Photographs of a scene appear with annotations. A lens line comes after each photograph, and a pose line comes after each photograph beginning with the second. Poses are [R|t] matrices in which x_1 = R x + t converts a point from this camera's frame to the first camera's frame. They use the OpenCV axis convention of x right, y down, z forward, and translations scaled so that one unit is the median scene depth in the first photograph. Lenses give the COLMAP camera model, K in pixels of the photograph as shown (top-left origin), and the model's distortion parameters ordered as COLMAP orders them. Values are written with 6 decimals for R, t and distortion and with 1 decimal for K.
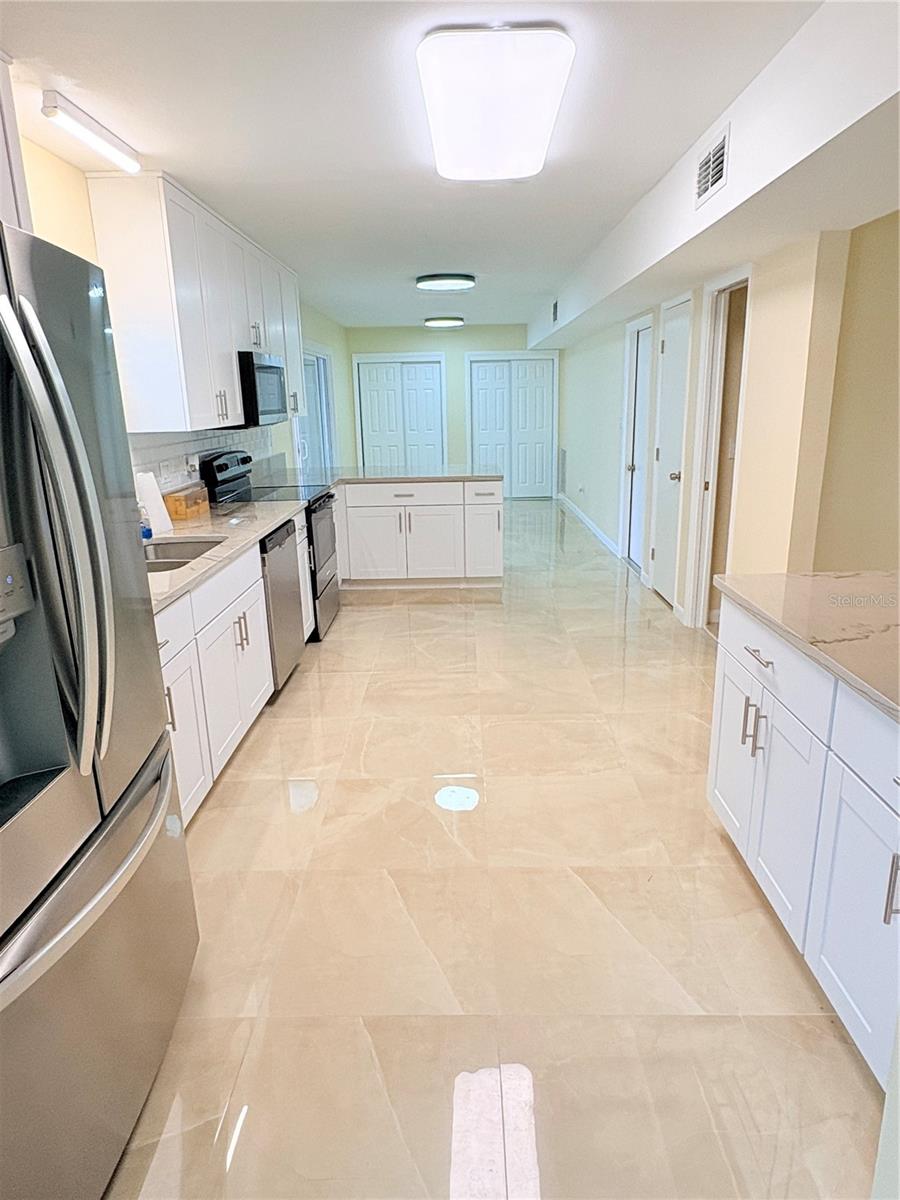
lens RADIAL K [[735.3, 0, 450.6], [0, 735.3, 600.9], [0, 0, 1]] dist [-0.005571, 0.001945]
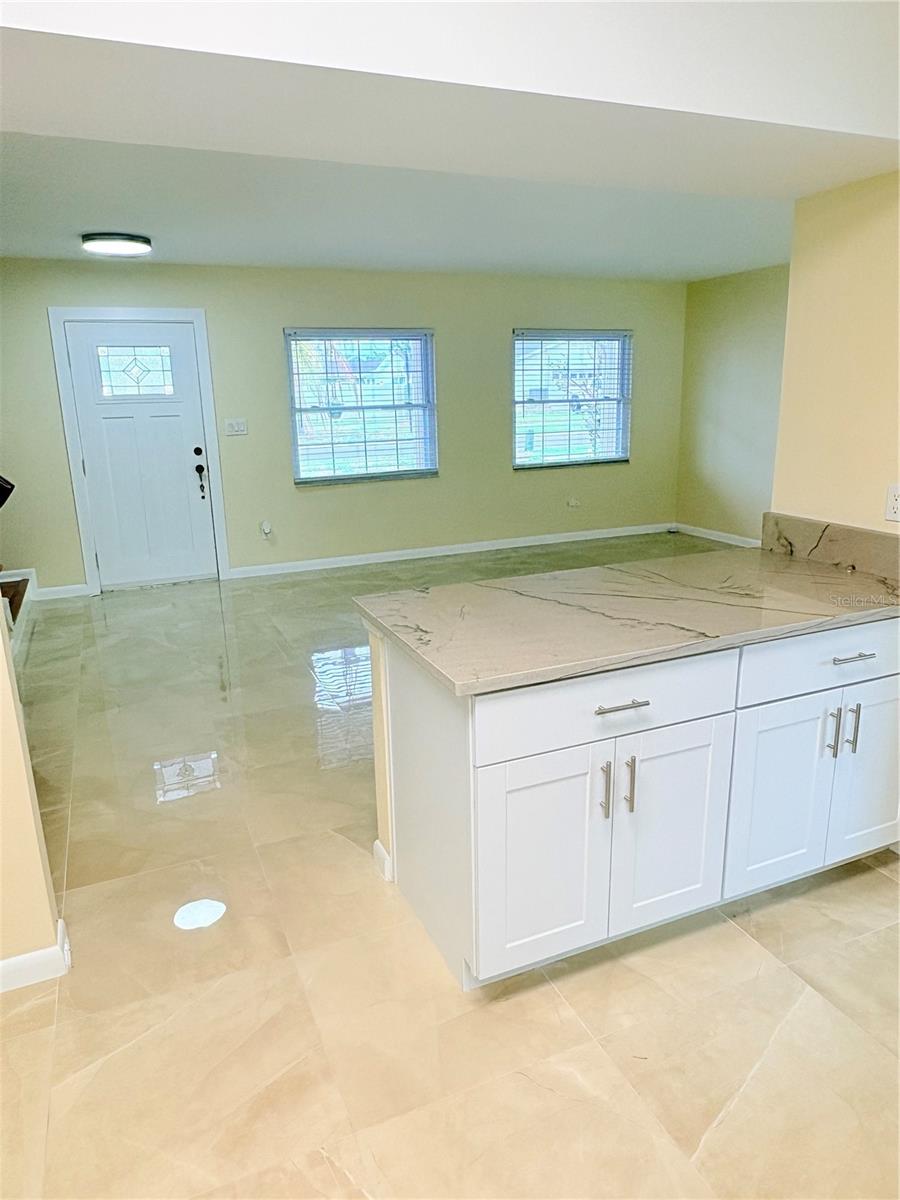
lens RADIAL K [[792.6, 0, 449.7], [0, 792.6, 596.3], [0, 0, 1]] dist [0.006544, -0.000032]
pose [[-0.407180, -0.197779, 0.891677, -0.123670], [0.276094, 0.903946, 0.326578, -0.161755], [-0.870619, 0.379162, -0.313463, 0.568155]]
